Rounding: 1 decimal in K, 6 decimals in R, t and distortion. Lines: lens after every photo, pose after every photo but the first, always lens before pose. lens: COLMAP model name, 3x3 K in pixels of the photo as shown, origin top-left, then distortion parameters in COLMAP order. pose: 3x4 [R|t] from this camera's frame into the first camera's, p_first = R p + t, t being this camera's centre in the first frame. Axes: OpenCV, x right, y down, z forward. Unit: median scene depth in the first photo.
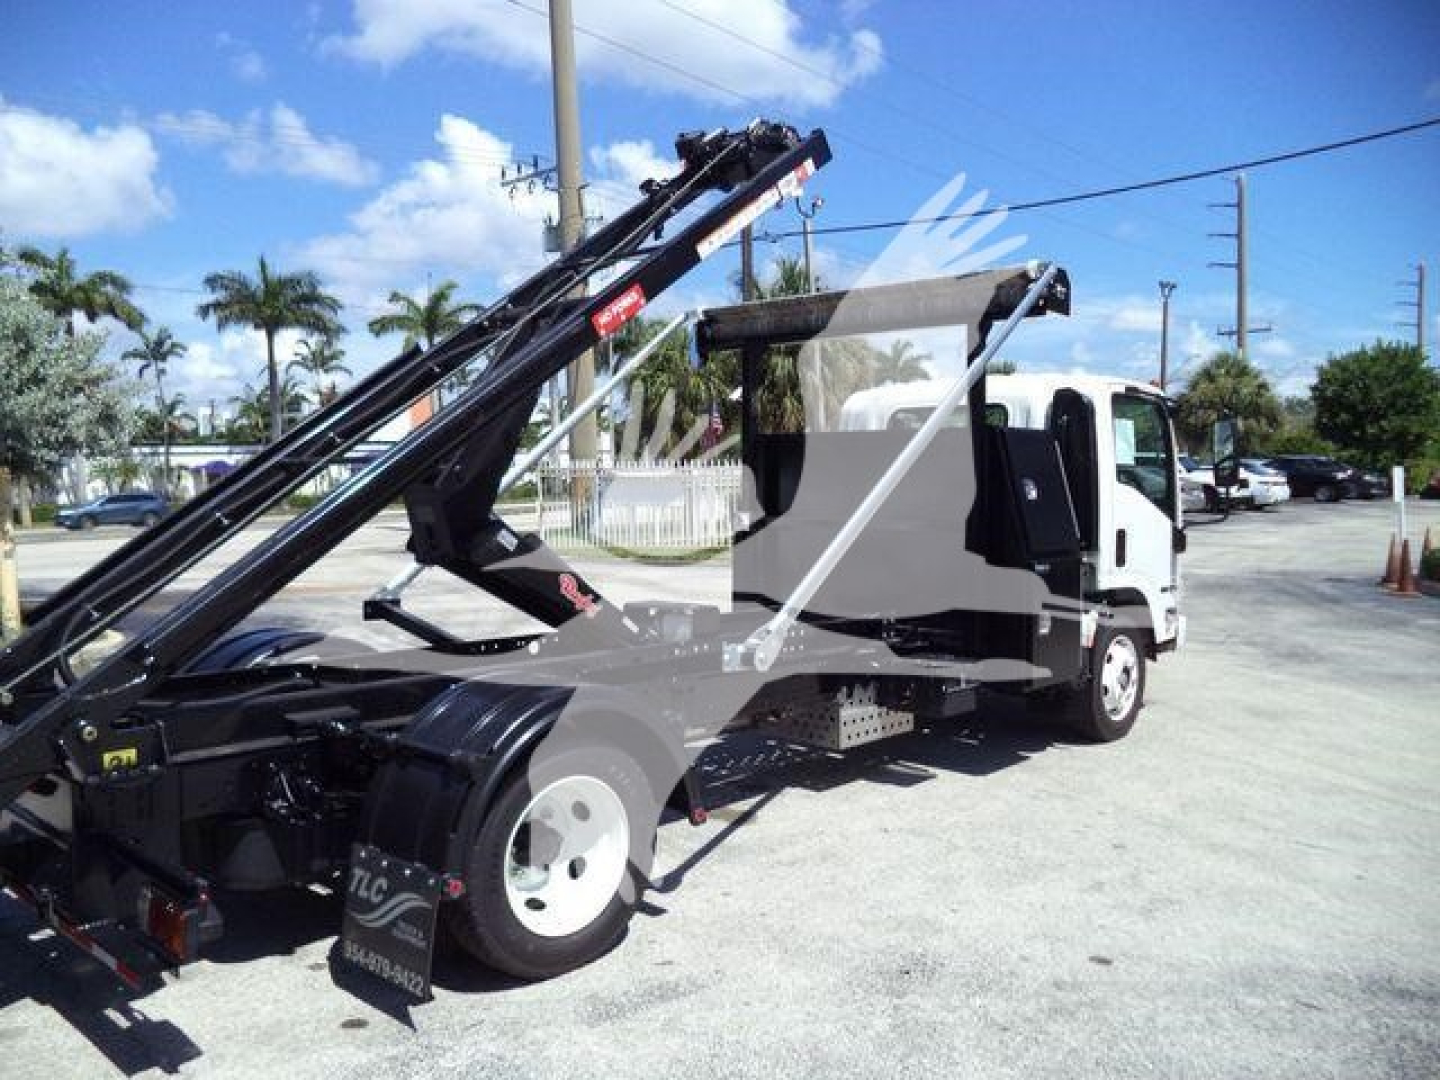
lens RADIAL K [[1171.2, 0, 708.9], [0, 1171.2, 502.9], [0, 0, 1]] dist [-0.028327, 0.008634]
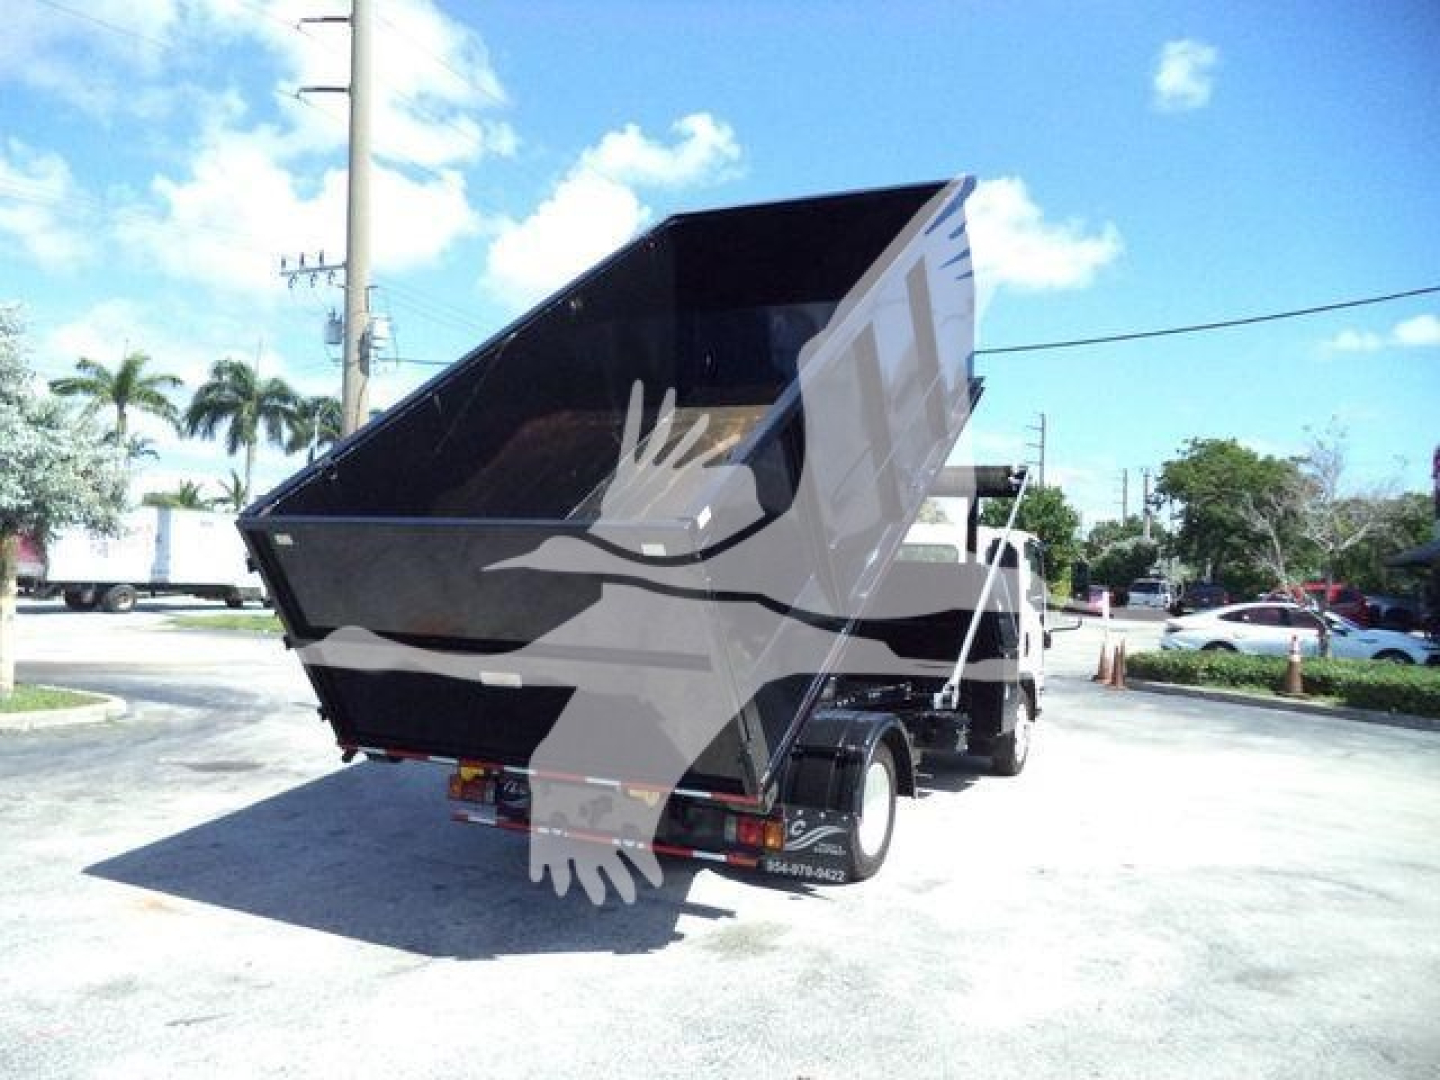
lens RADIAL K [[1171.2, 0, 723.4], [0, 1171.2, 527.6], [0, 0, 1]] dist [-0.028327, 0.008634]
pose [[0.955954, 0.055283, 0.288265, -0.434543], [-0.037345, 0.997029, -0.067361, 0.002772], [-0.291132, 0.053629, 0.955178, -0.313992]]
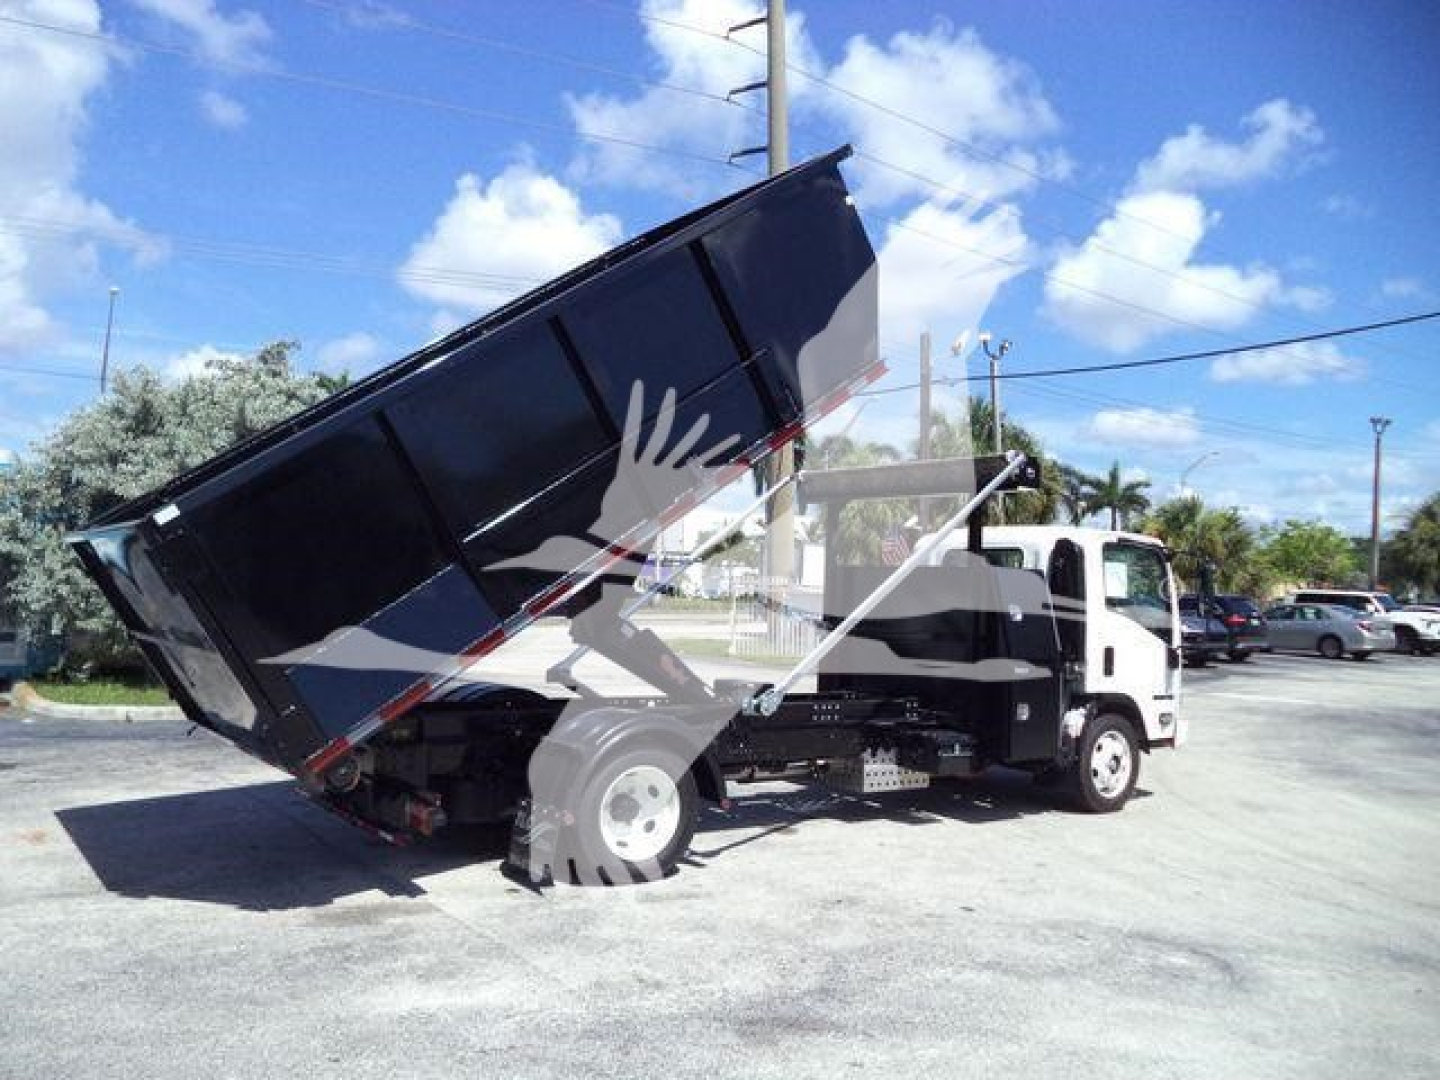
lens RADIAL K [[1171.2, 0, 724.1], [0, 1171.2, 538.5], [0, 0, 1]] dist [-0.028327, 0.008634]
pose [[0.984187, 0.028360, -0.174848, 0.142477], [-0.040688, 0.996901, -0.067329, 0.005596], [0.172396, 0.073379, 0.982291, -0.338713]]
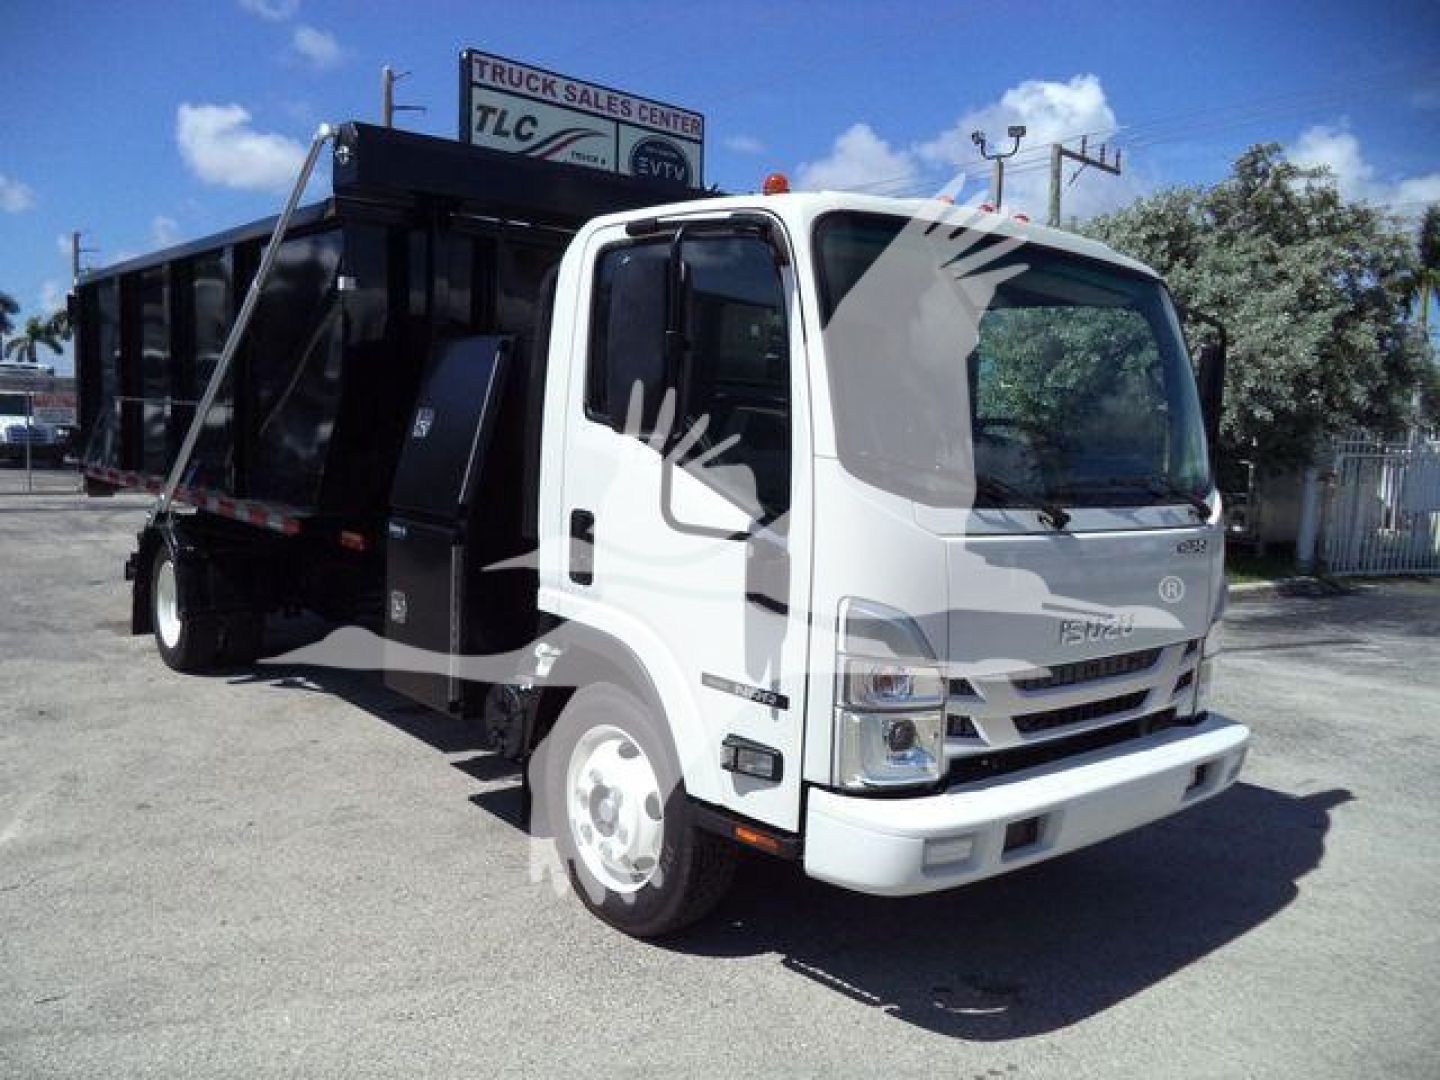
lens RADIAL K [[1171.2, 0, 715.2], [0, 1171.2, 535.5], [0, 0, 1]] dist [-0.028327, 0.008634]
pose [[-0.107884, 0.102181, -0.988898, 0.798352], [-0.053464, 0.992668, 0.108404, -0.024809], [0.992725, 0.064566, -0.101630, 1.032451]]
